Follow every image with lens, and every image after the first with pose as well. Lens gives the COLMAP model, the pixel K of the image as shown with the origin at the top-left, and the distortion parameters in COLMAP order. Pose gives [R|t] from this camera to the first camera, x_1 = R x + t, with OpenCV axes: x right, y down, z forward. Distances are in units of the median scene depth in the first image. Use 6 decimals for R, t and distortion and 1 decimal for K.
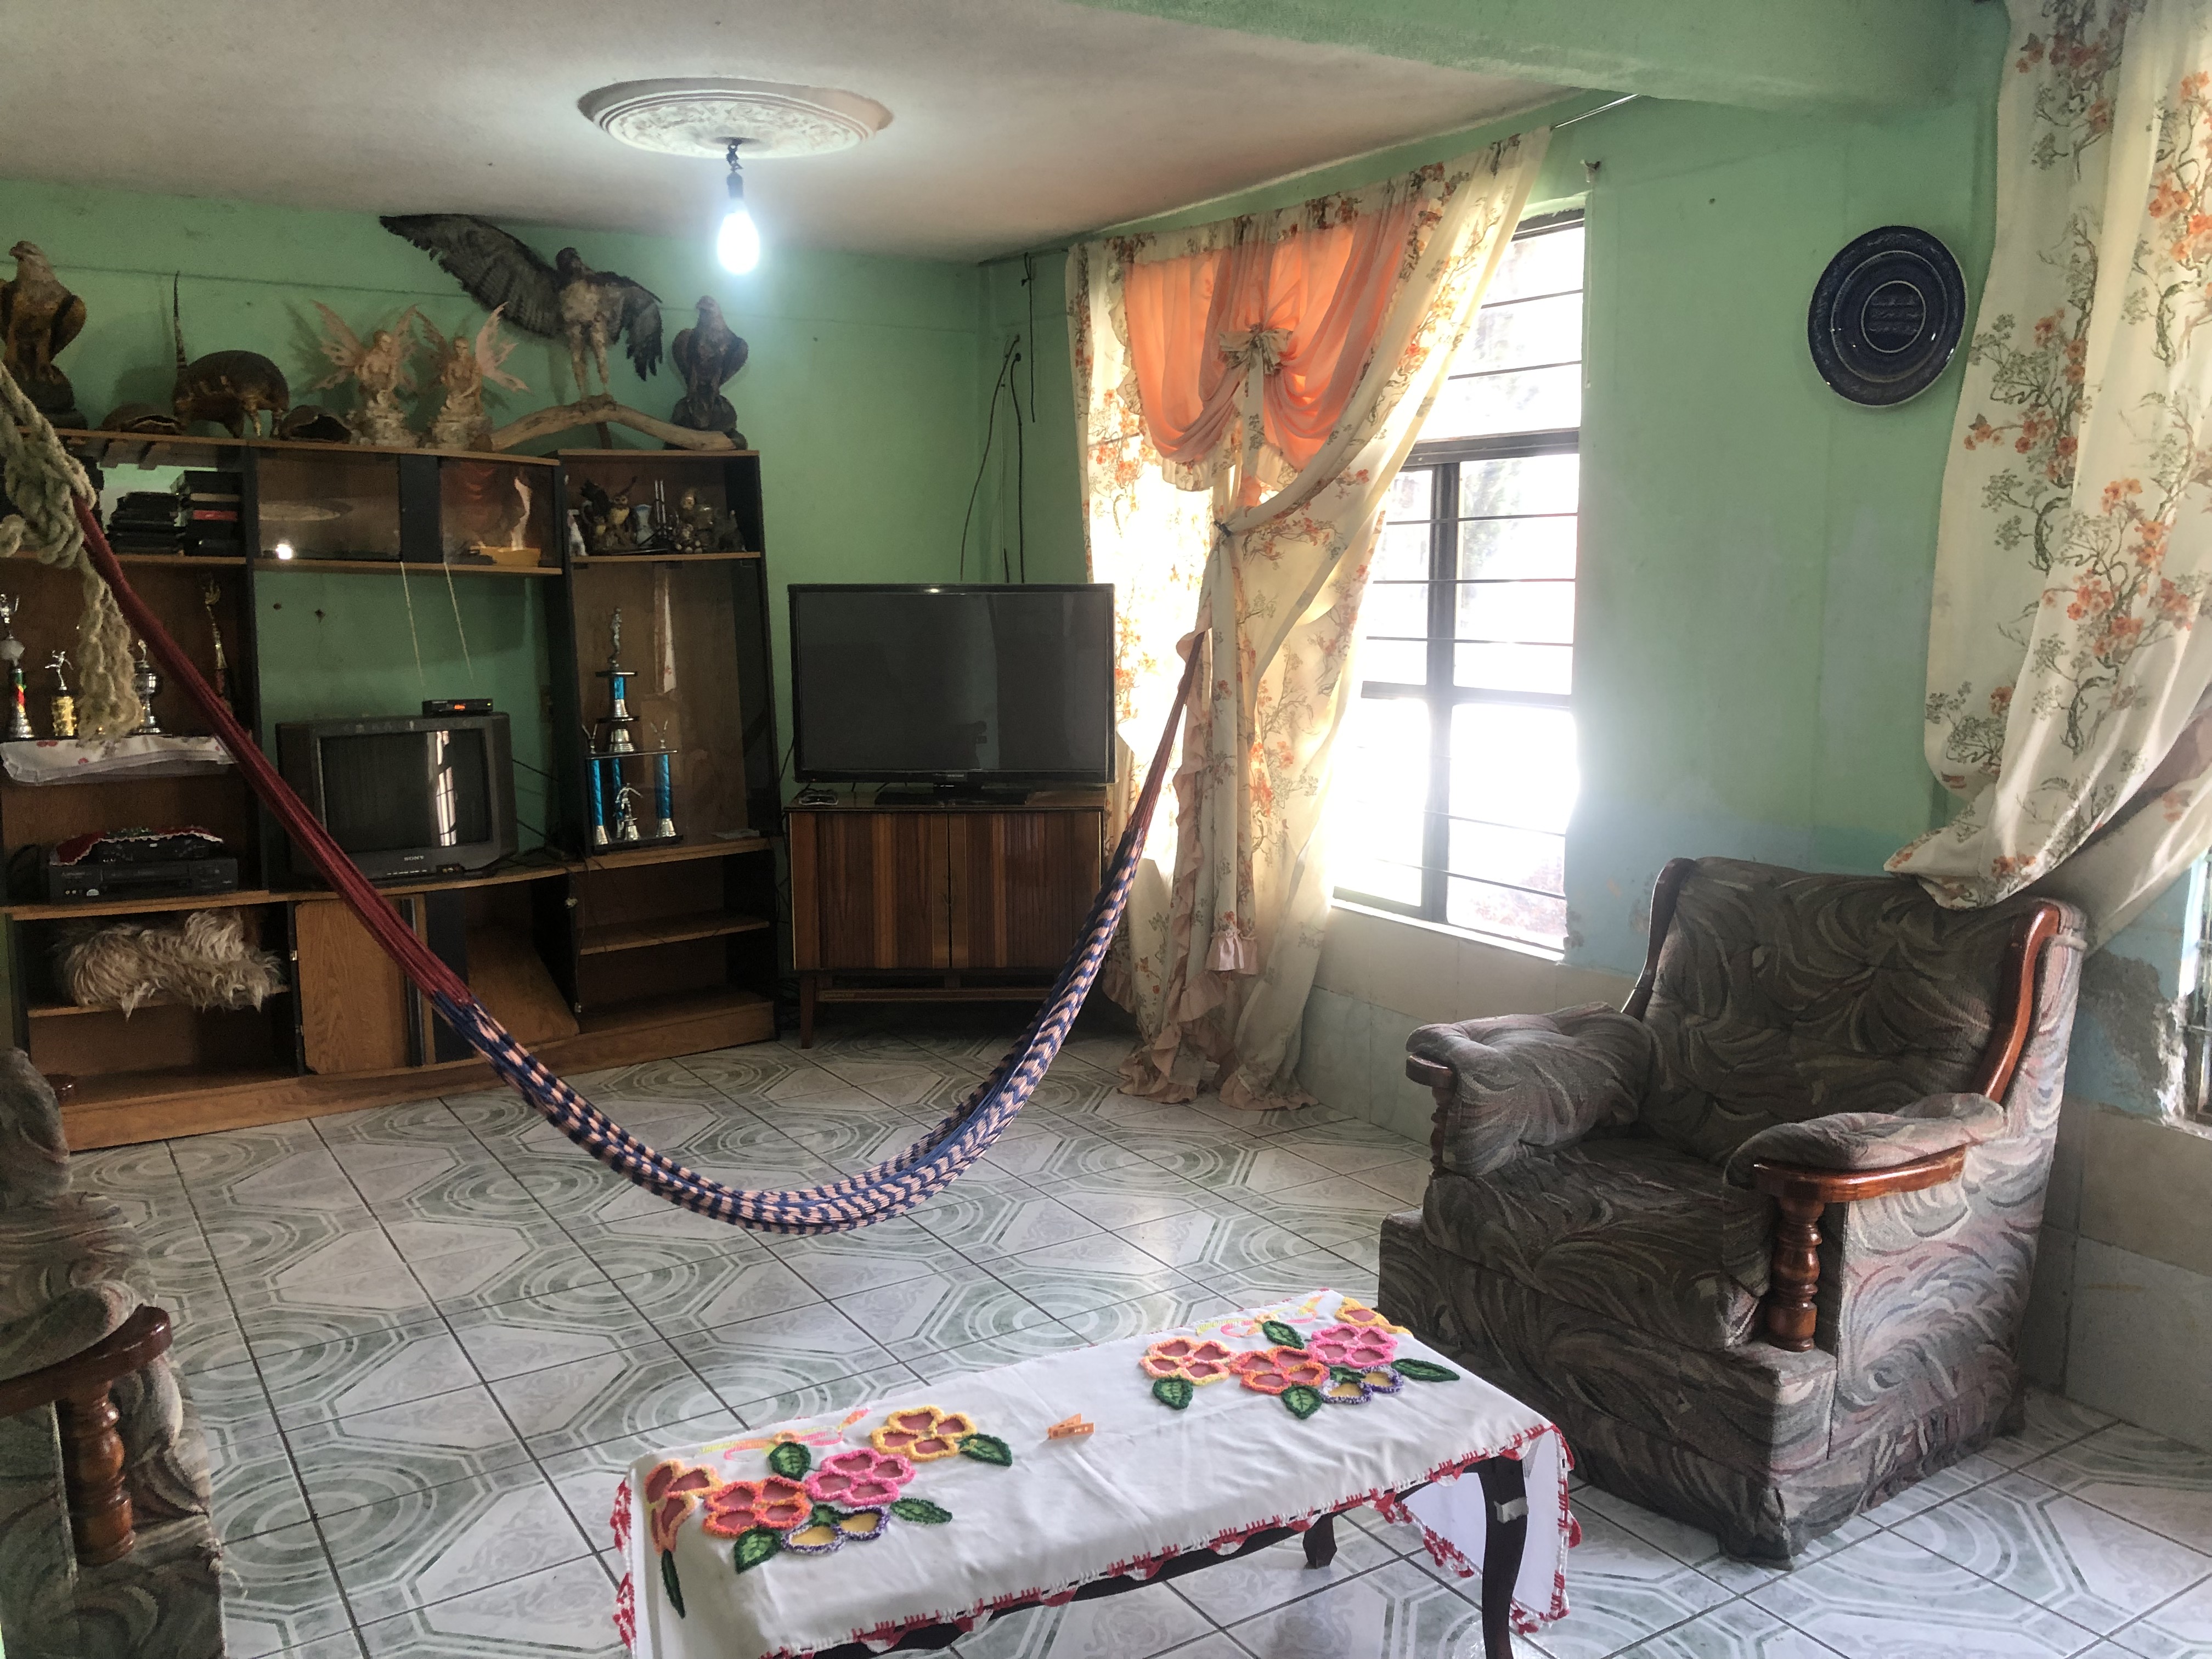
lens RADIAL K [[1789.8, 0, 1112.7], [0, 1789.8, 814.6], [0, 0, 1]] dist [0.058306, -0.081967]
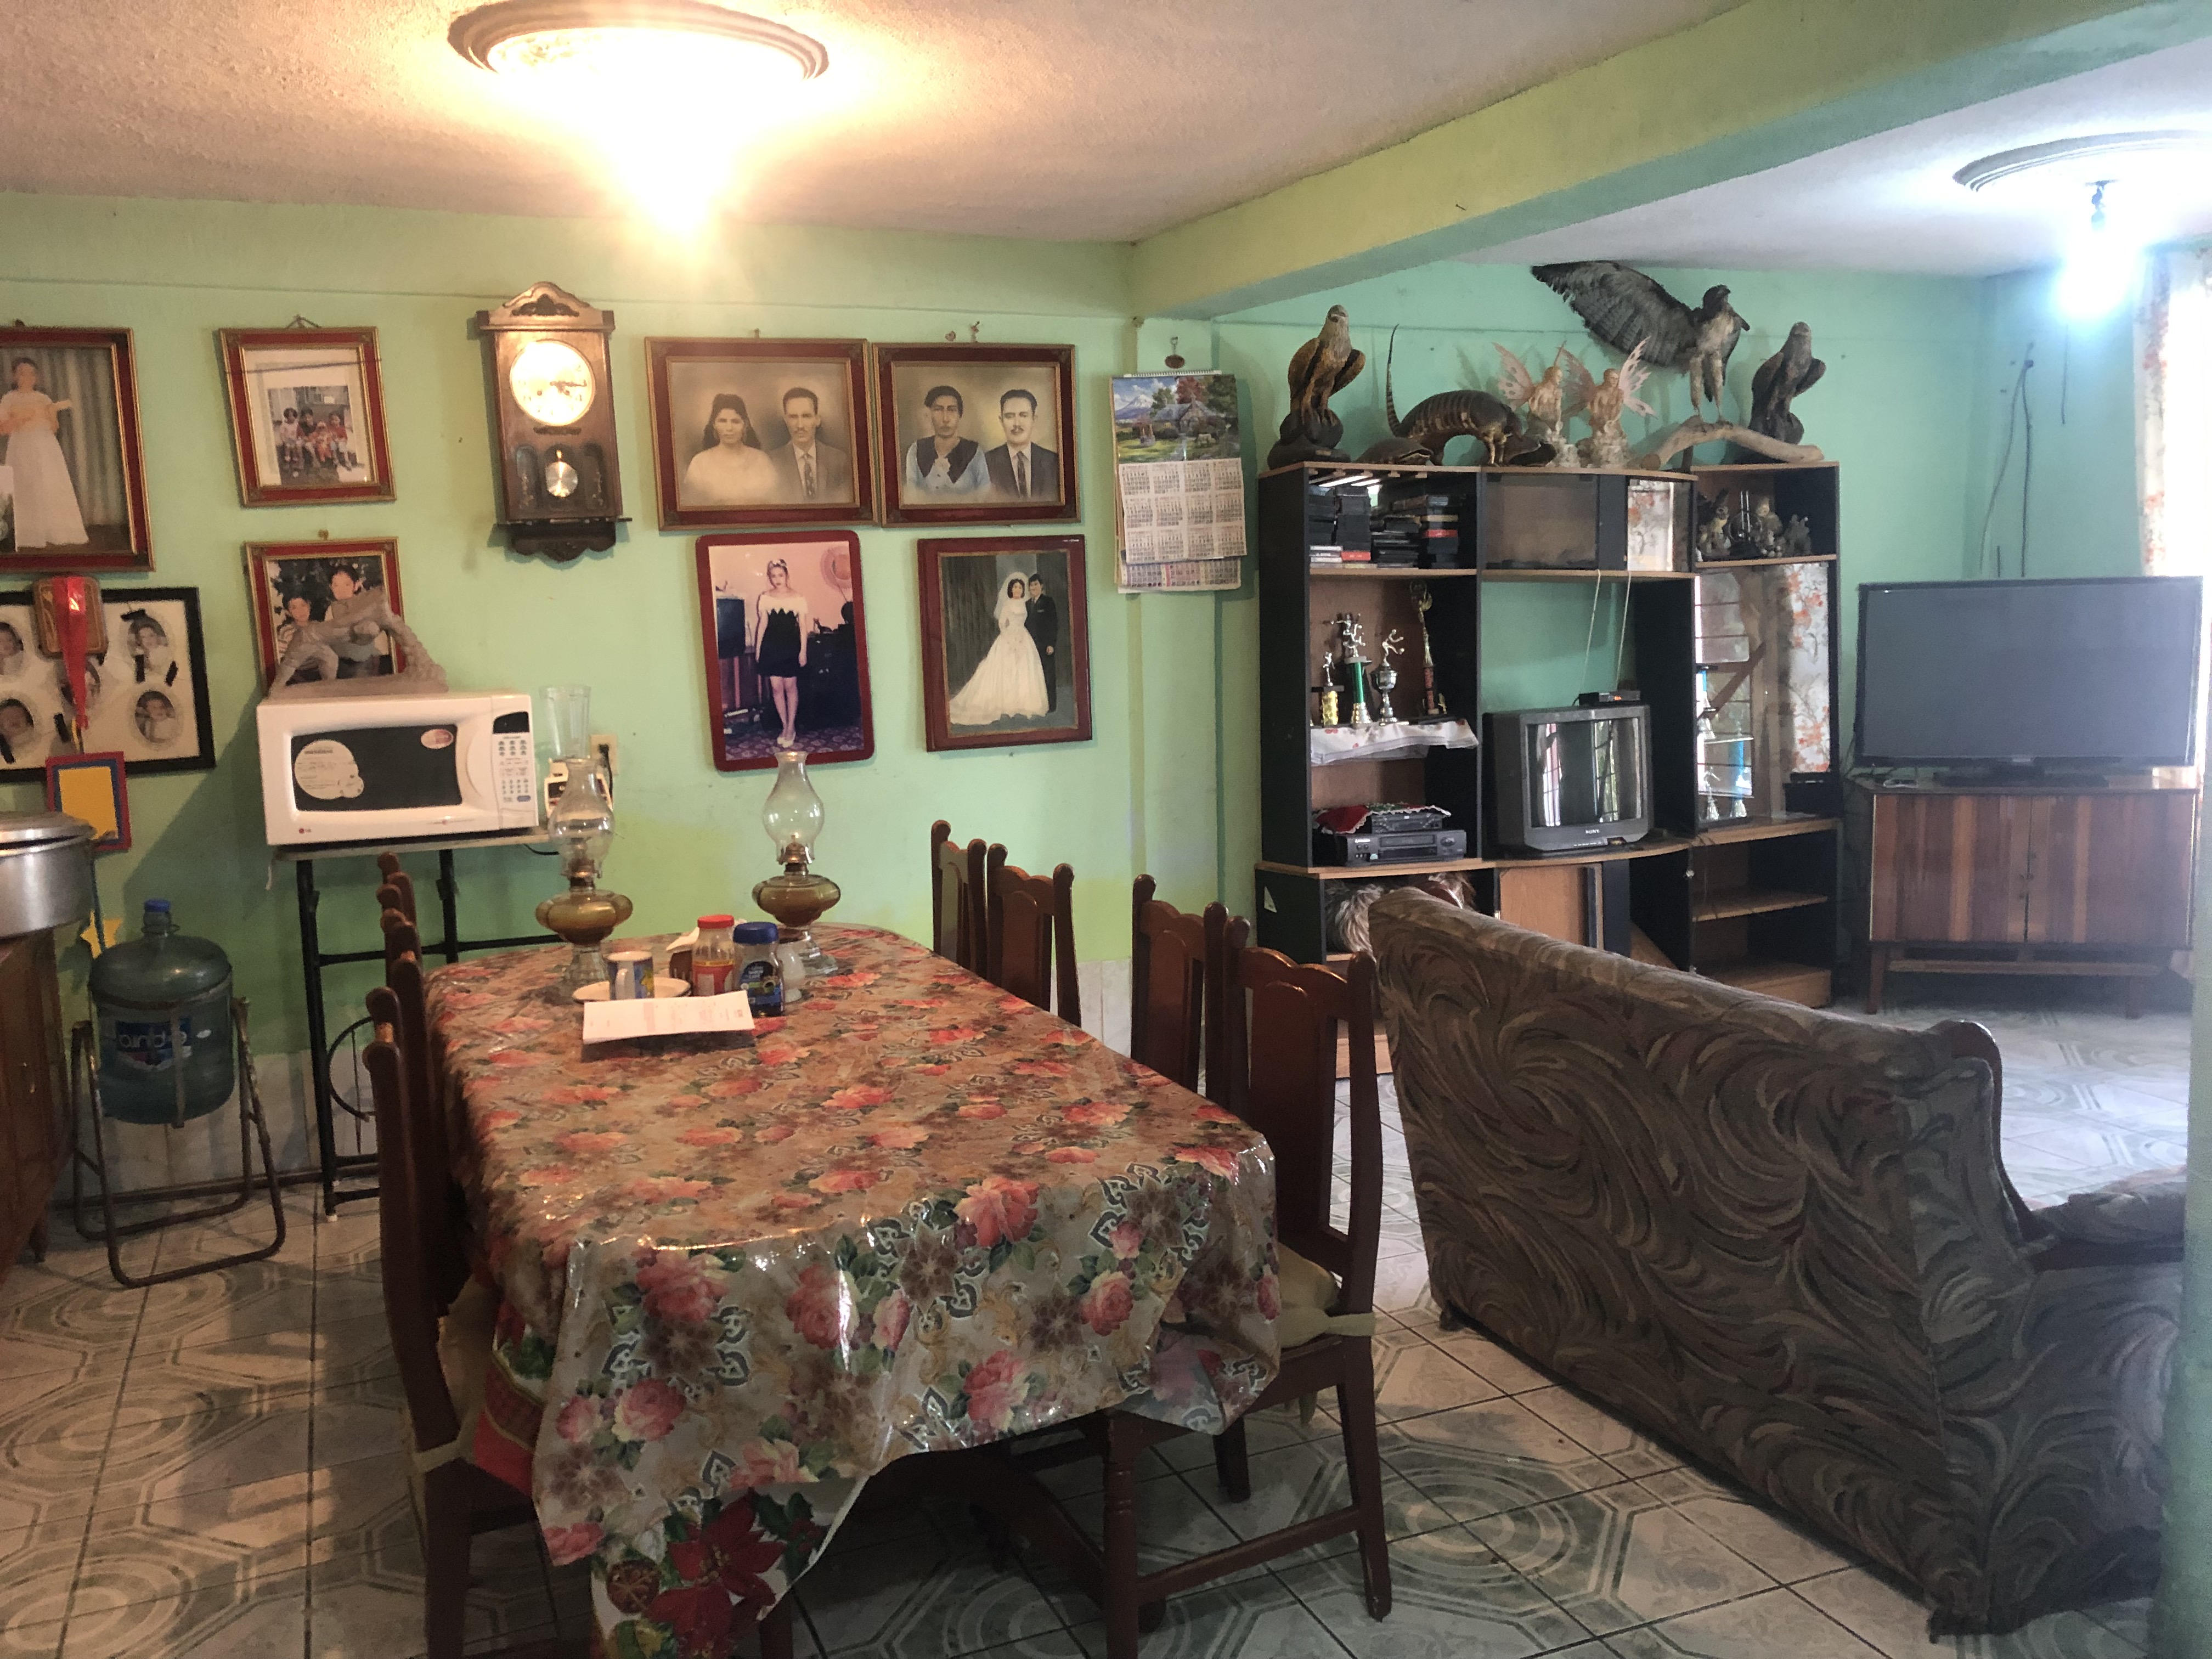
lens RADIAL K [[1789.8, 0, 1093.0], [0, 1789.8, 820.8], [0, 0, 1]] dist [0.058306, -0.081967]
pose [[0.985006, 0.004574, -0.172457, -0.509550], [-0.005022, 0.999985, -0.002159, 0.021623], [0.172444, 0.002992, 0.985015, -0.168554]]
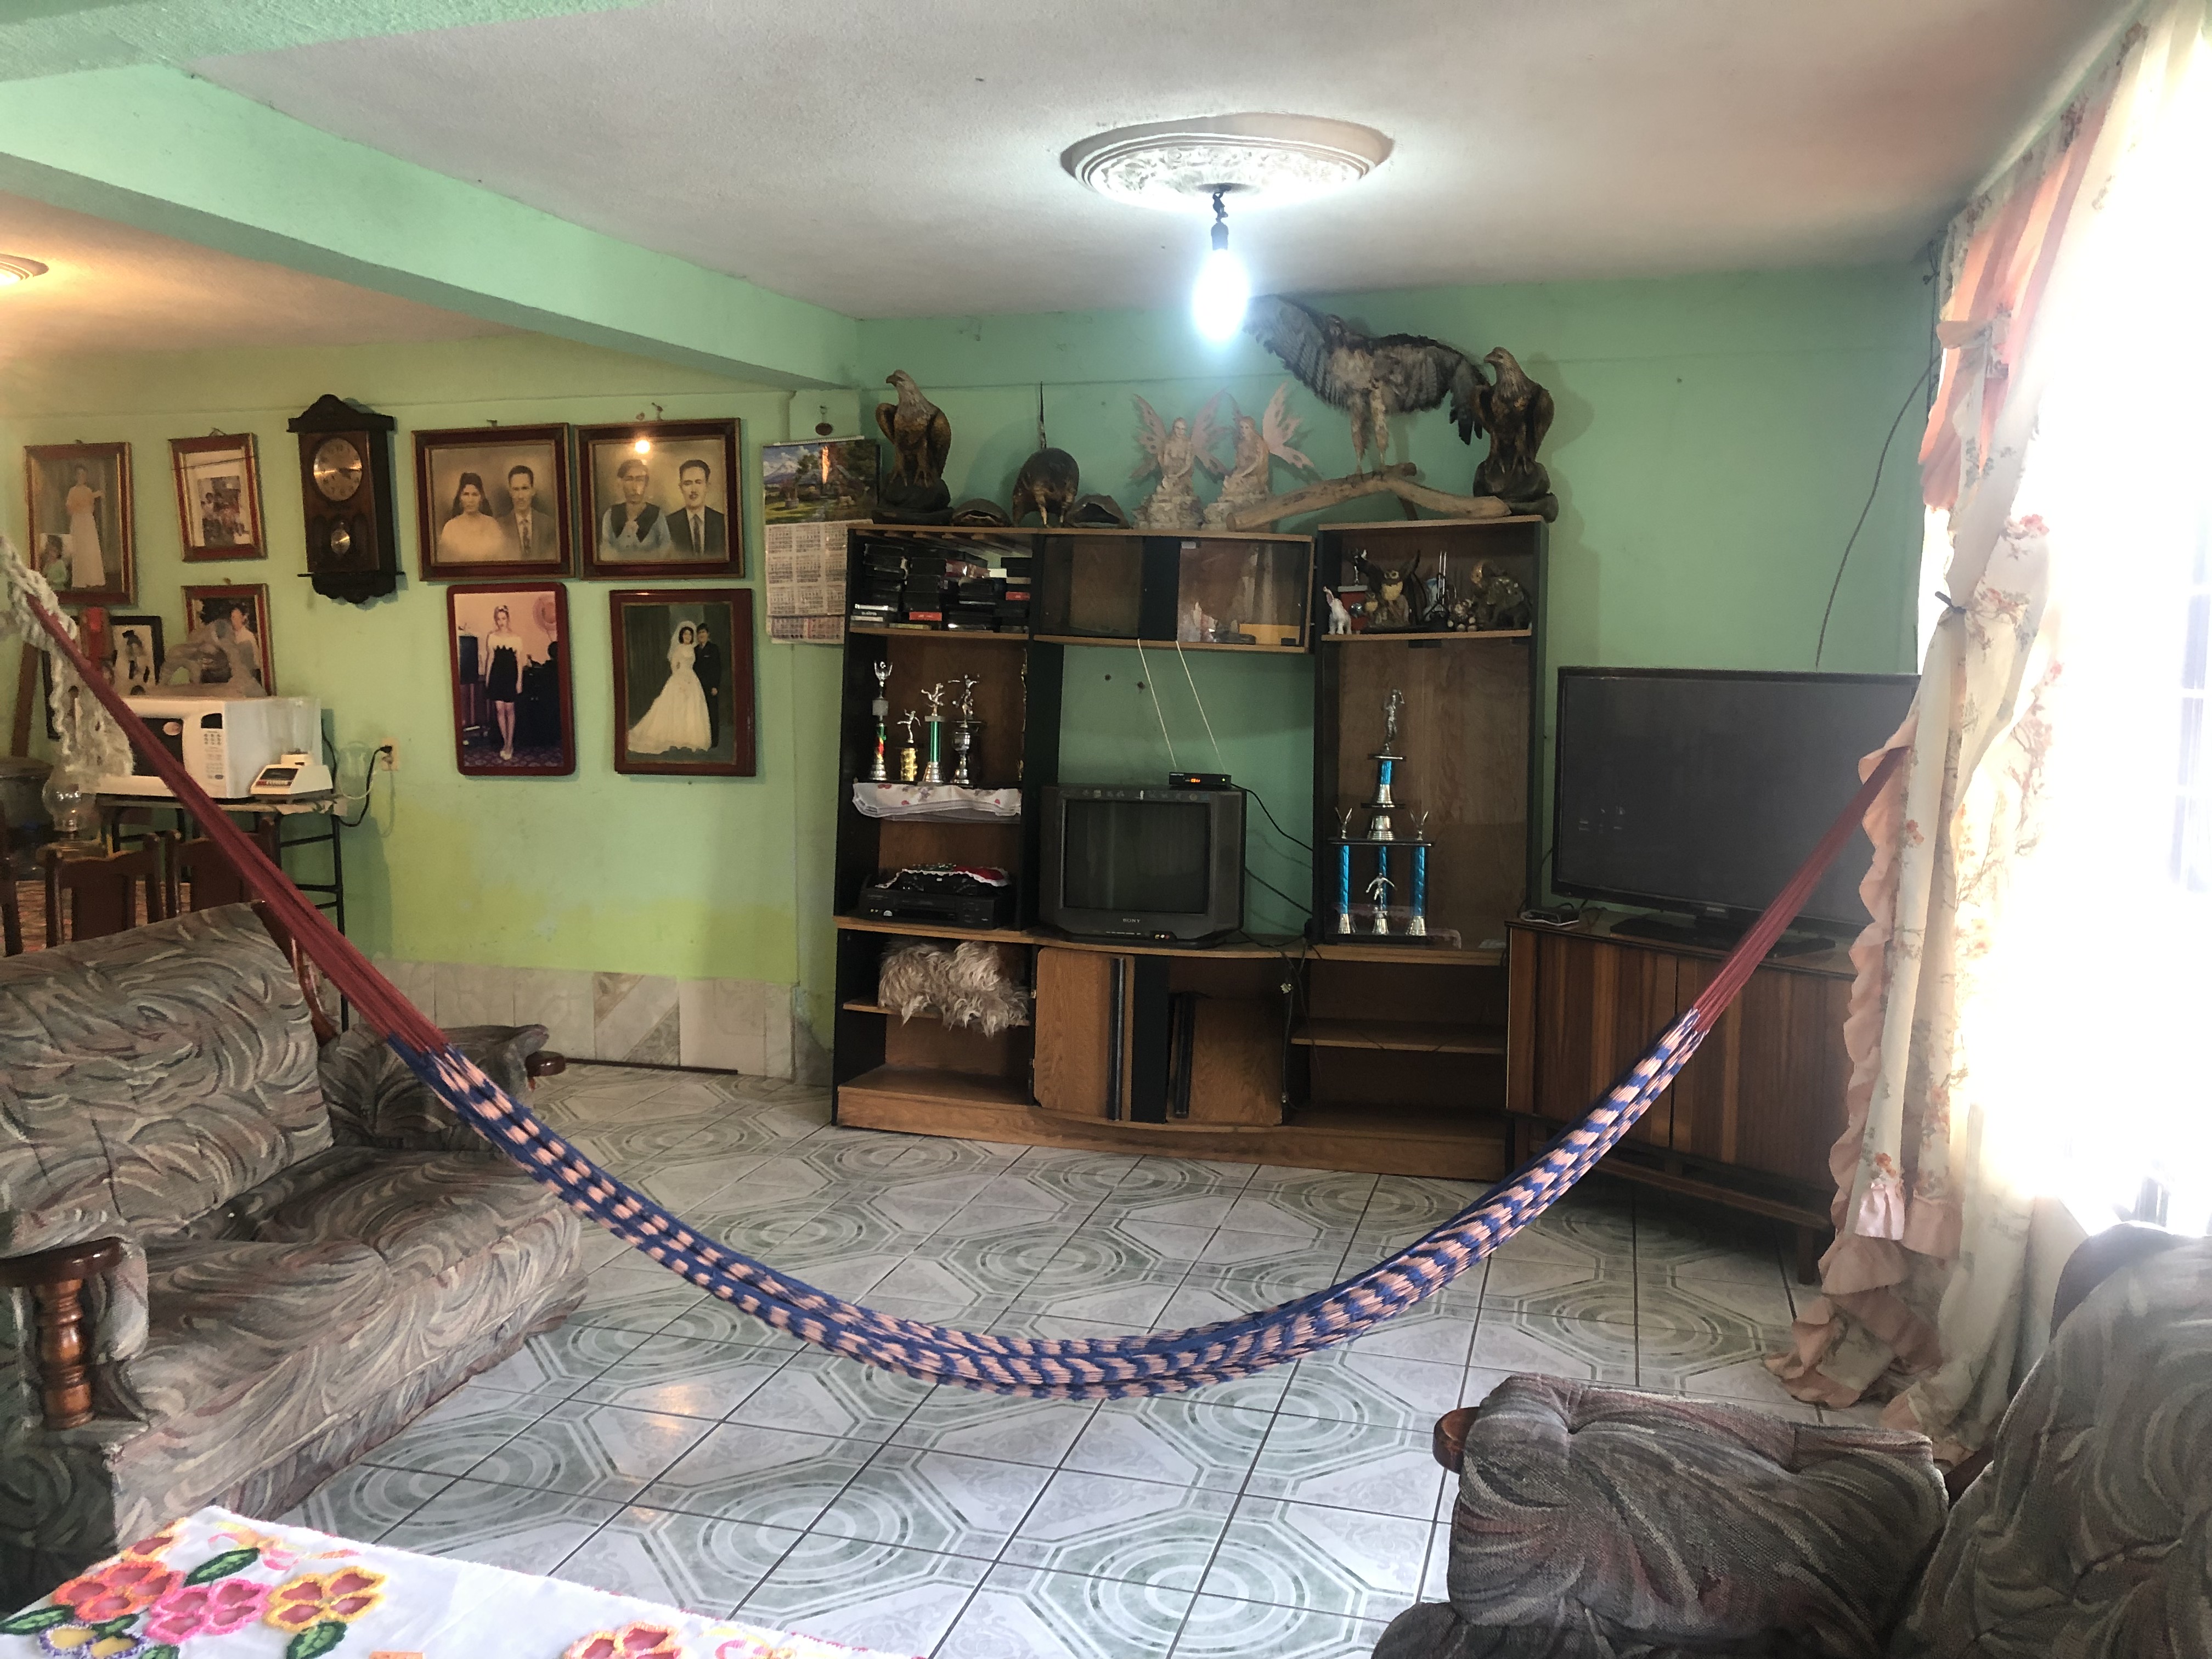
lens RADIAL K [[1789.8, 0, 1110.1], [0, 1789.8, 820.7], [0, 0, 1]] dist [0.058306, -0.081967]
pose [[0.663485, 0.090351, -0.742714, 0.373367], [-0.113141, 0.993382, 0.019773, -0.053359], [0.739586, 0.070912, 0.669316, 0.298591]]
